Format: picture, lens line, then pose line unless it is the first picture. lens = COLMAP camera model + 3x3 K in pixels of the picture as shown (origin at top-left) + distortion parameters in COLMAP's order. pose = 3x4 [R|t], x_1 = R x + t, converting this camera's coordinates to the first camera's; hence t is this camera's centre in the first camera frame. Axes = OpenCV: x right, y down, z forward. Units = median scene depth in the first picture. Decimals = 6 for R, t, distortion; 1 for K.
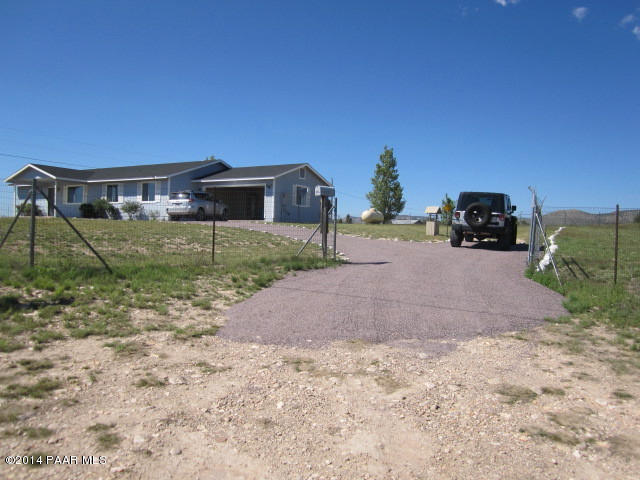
lens RADIAL K [[523.1, 0, 320.0], [0, 523.1, 240.0], [0, 0, 1]] dist [-0.049469, 0.007687]
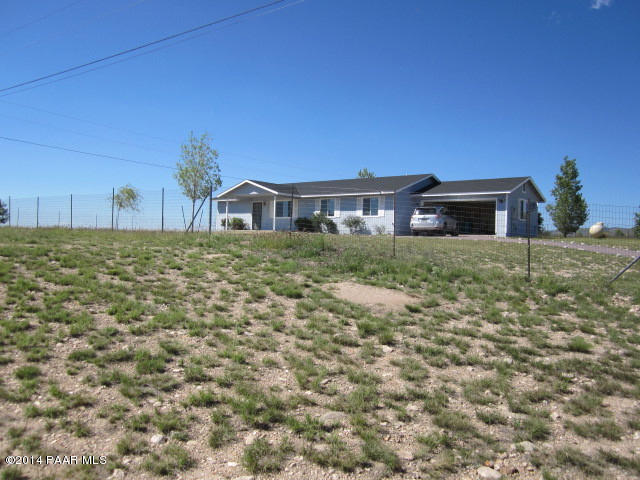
lens RADIAL K [[523.1, 0, 320.0], [0, 523.1, 240.0], [0, 0, 1]] dist [-0.049469, 0.007687]
pose [[0.989536, 0.002036, -0.144269, -0.276086], [-0.004702, 0.999824, -0.018143, -0.008217], [0.144207, 0.018631, 0.989372, -0.021165]]
